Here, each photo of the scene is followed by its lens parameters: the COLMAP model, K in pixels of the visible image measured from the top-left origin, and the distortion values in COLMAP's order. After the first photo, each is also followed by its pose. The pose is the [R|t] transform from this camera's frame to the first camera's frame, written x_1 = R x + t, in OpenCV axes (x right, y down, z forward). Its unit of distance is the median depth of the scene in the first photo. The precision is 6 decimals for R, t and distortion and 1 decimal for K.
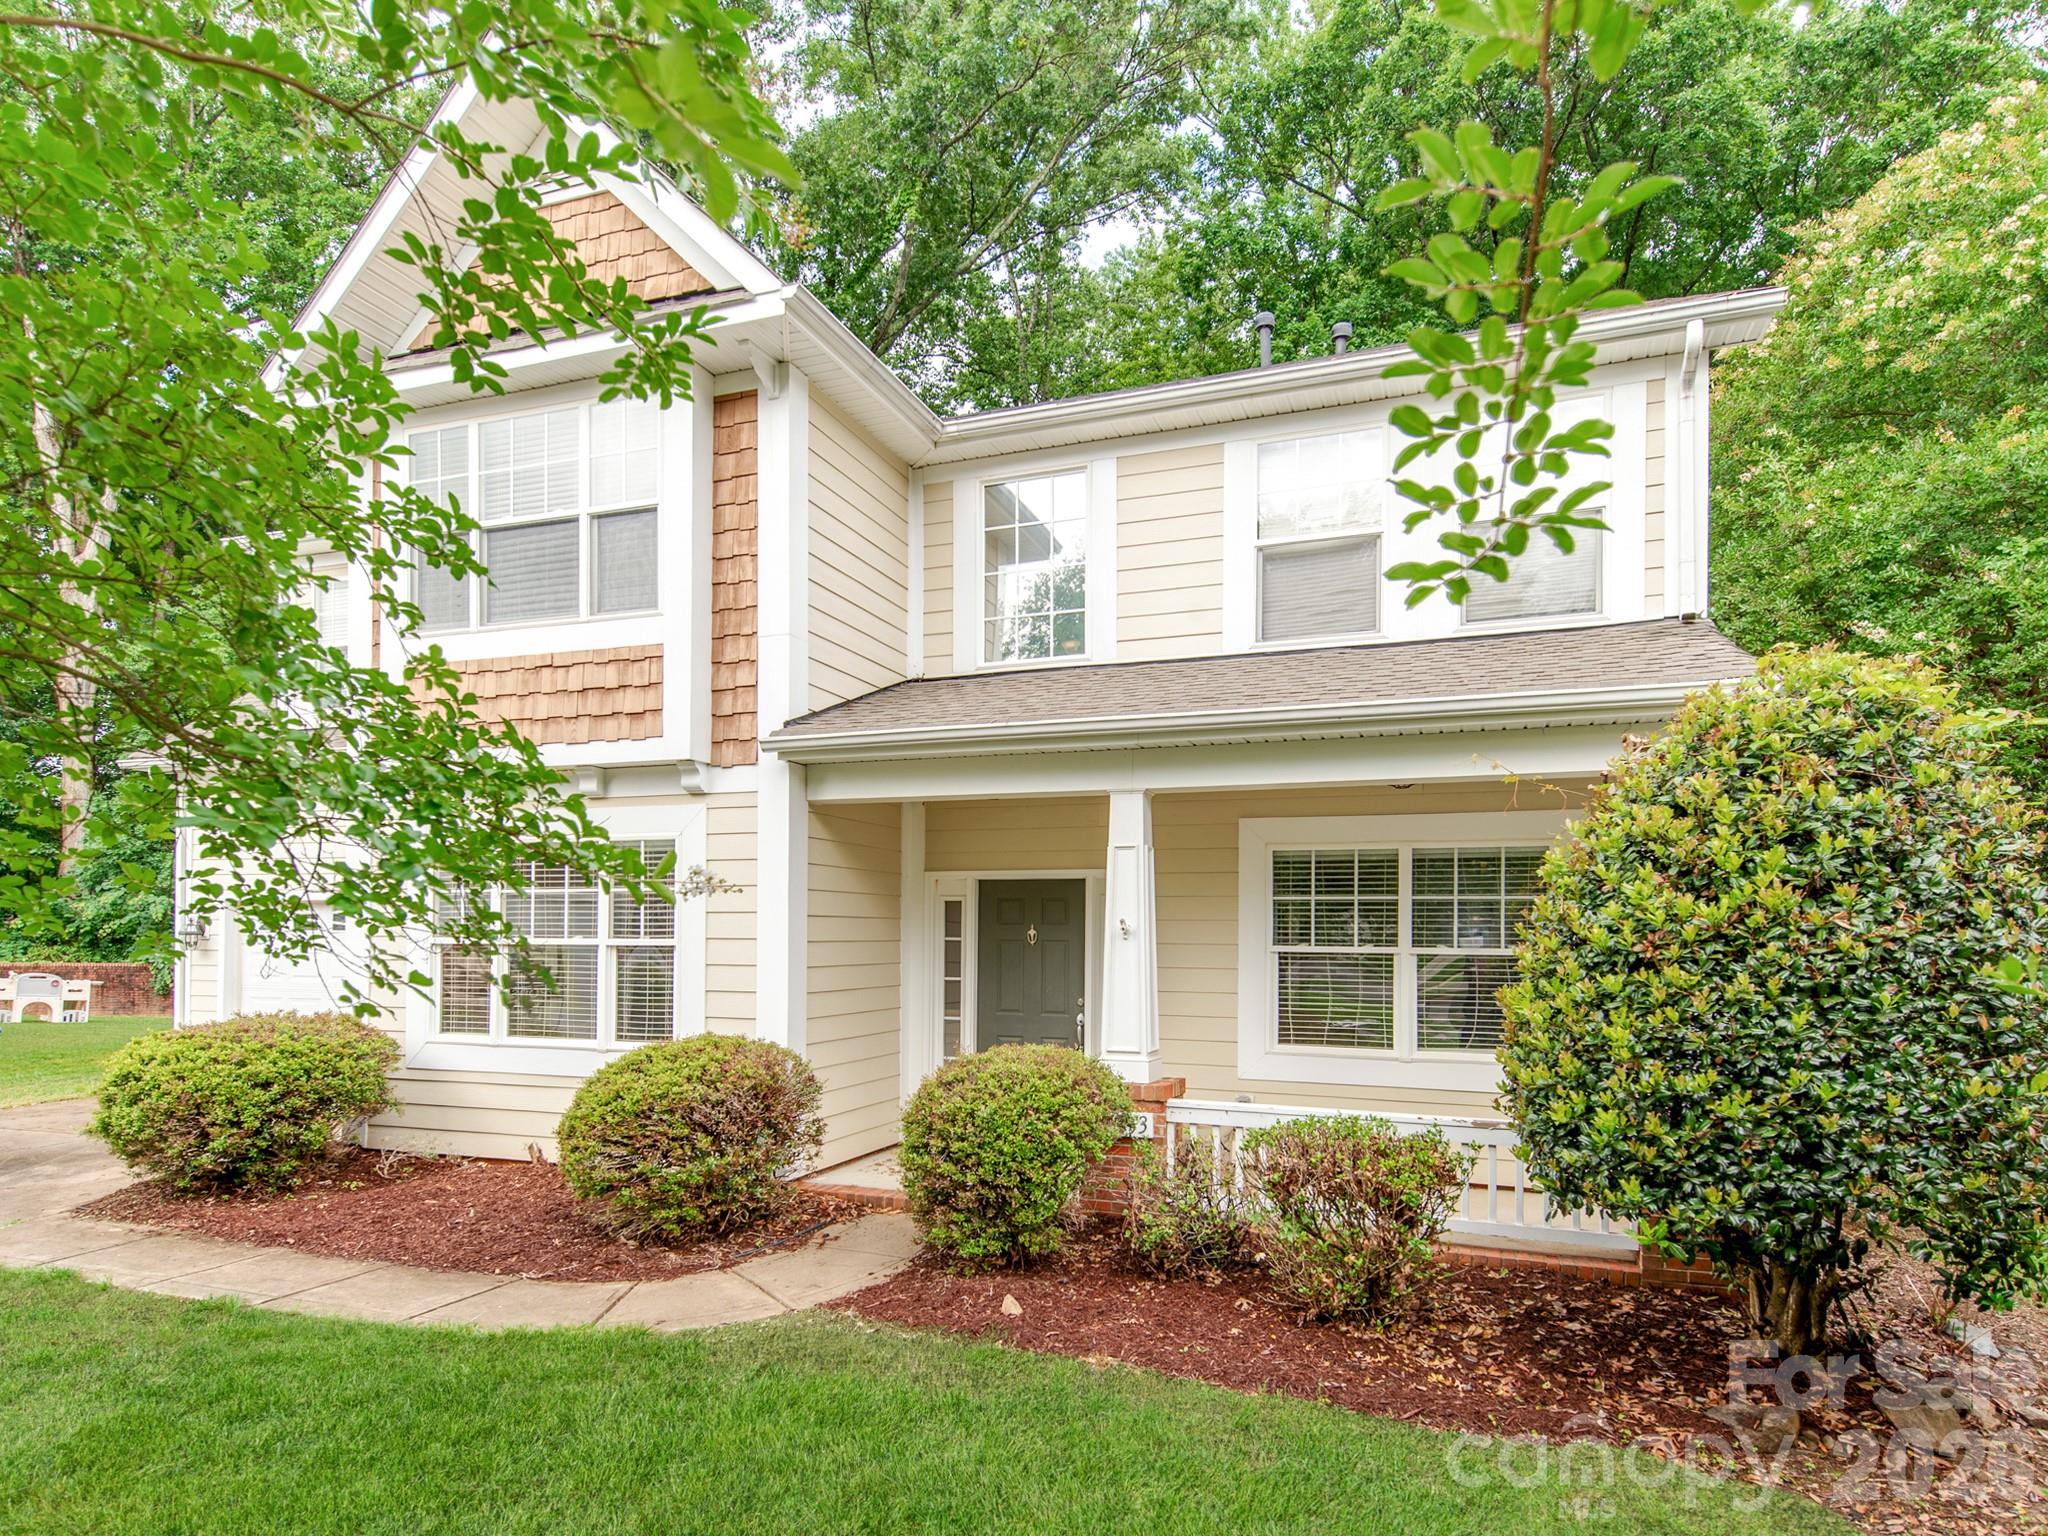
lens RADIAL K [[939.5, 0, 1028.0], [0, 939.5, 766.0], [0, 0, 1]] dist [0.006132, -0.000107]
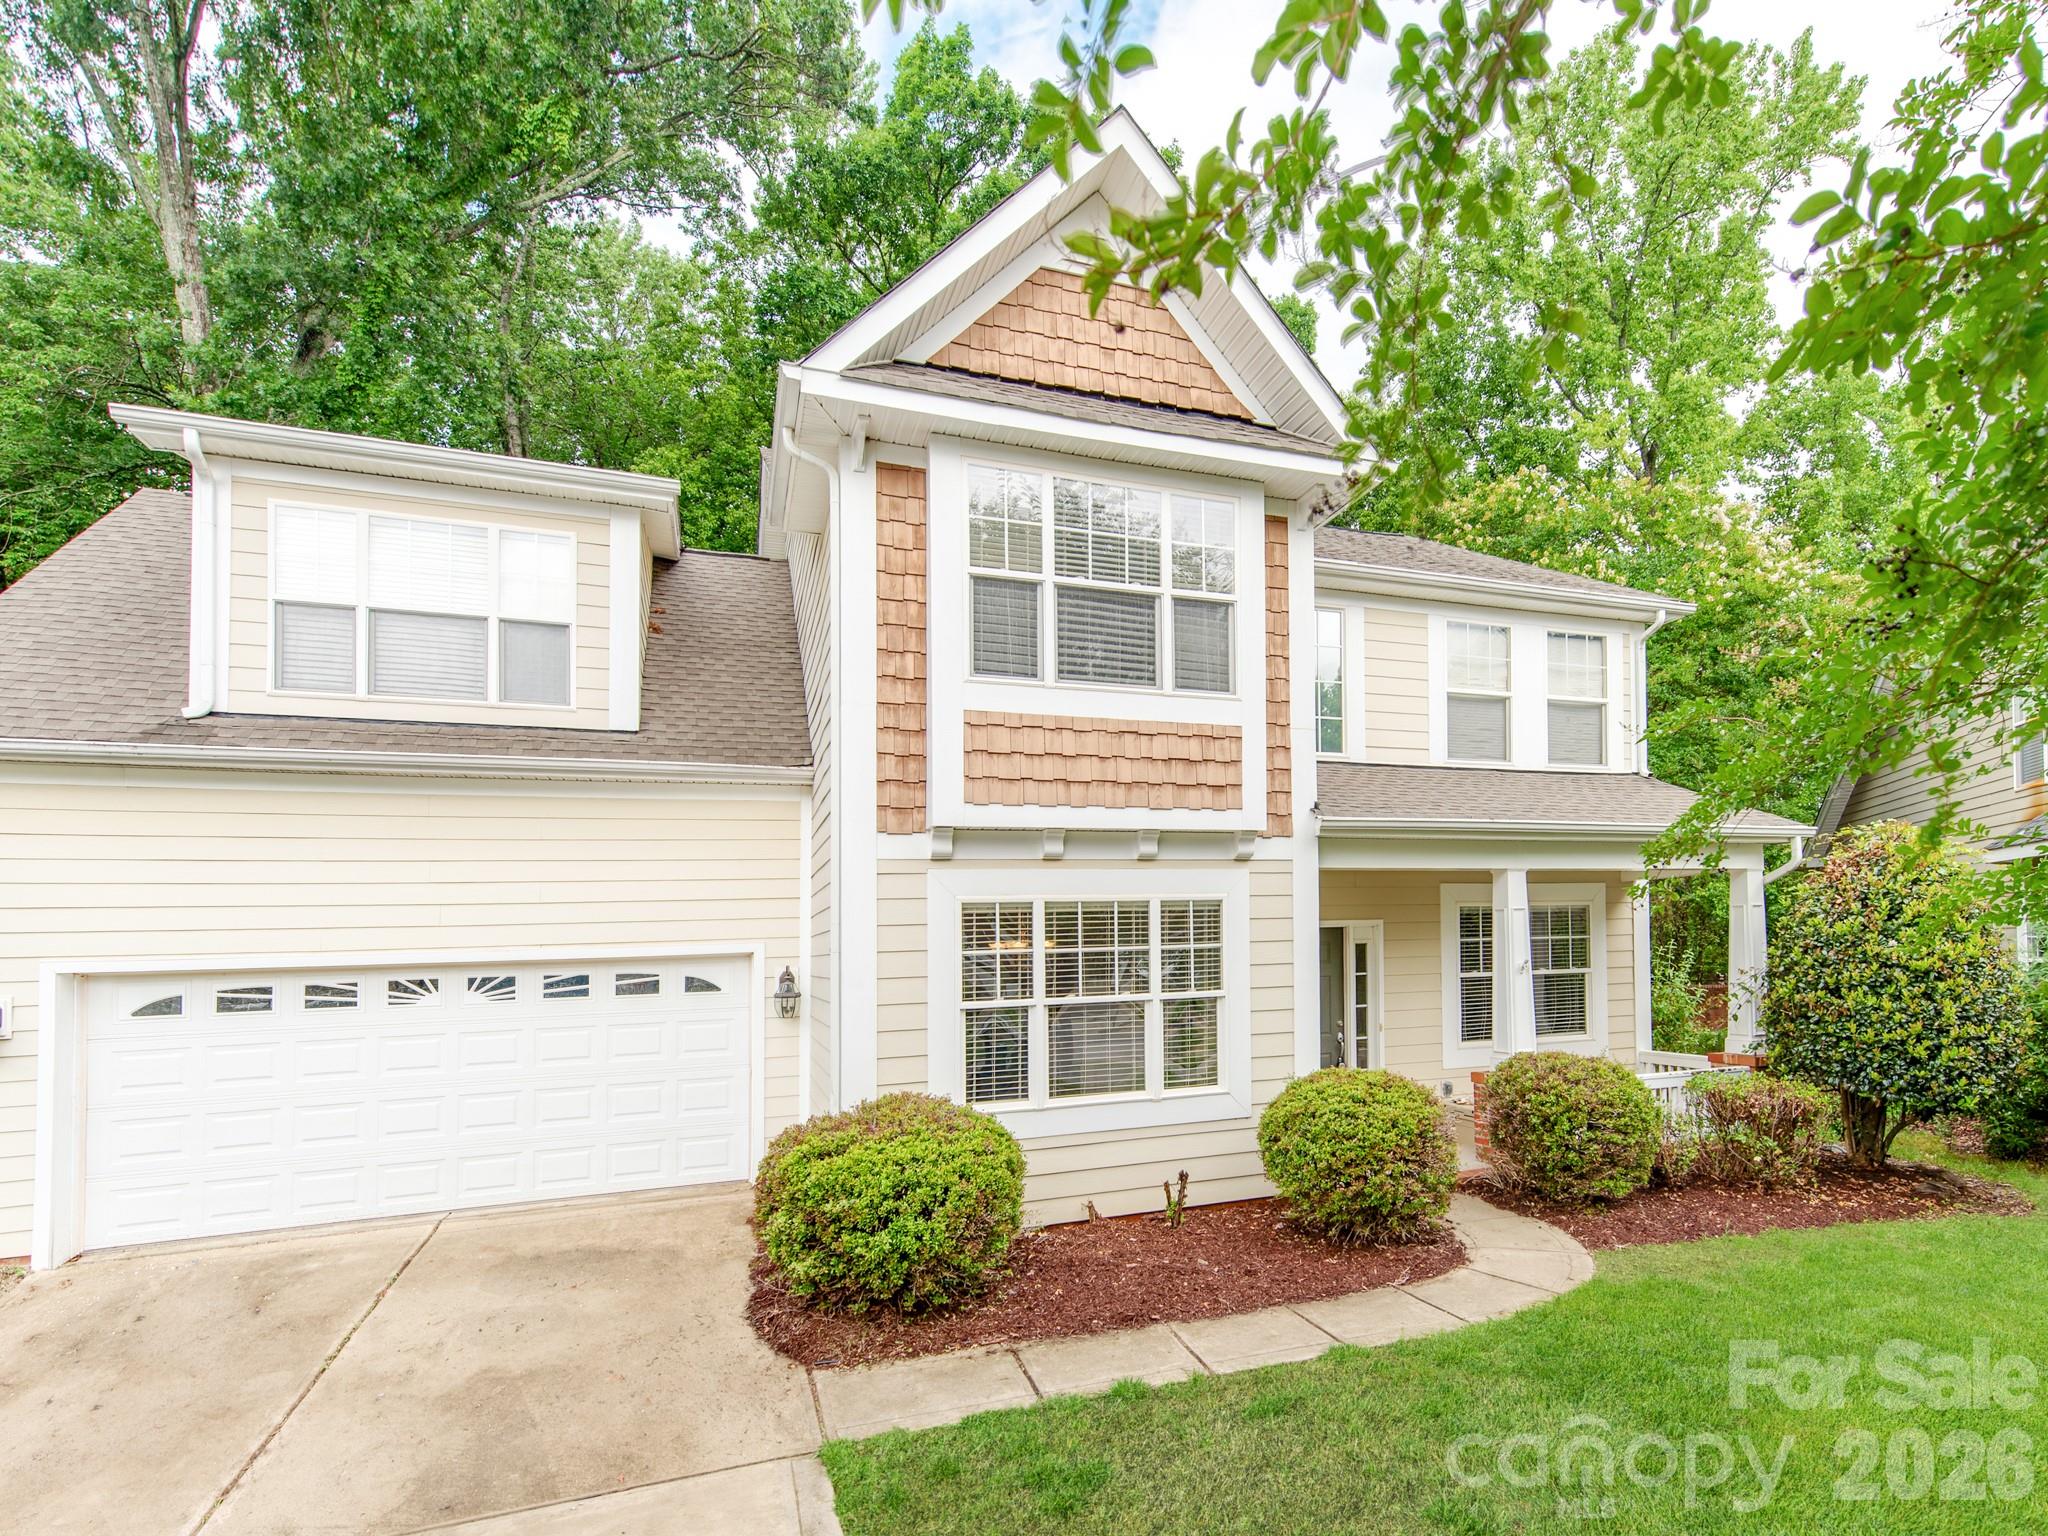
lens RADIAL K [[939.5, 0, 1032.6], [0, 939.5, 768.6], [0, 0, 1]] dist [0.006132, -0.000107]
pose [[0.831183, 0.082996, 0.549770, -1.195735], [-0.053673, 0.996155, -0.069237, 0.011998], [-0.553402, 0.028041, 0.832442, 0.200866]]
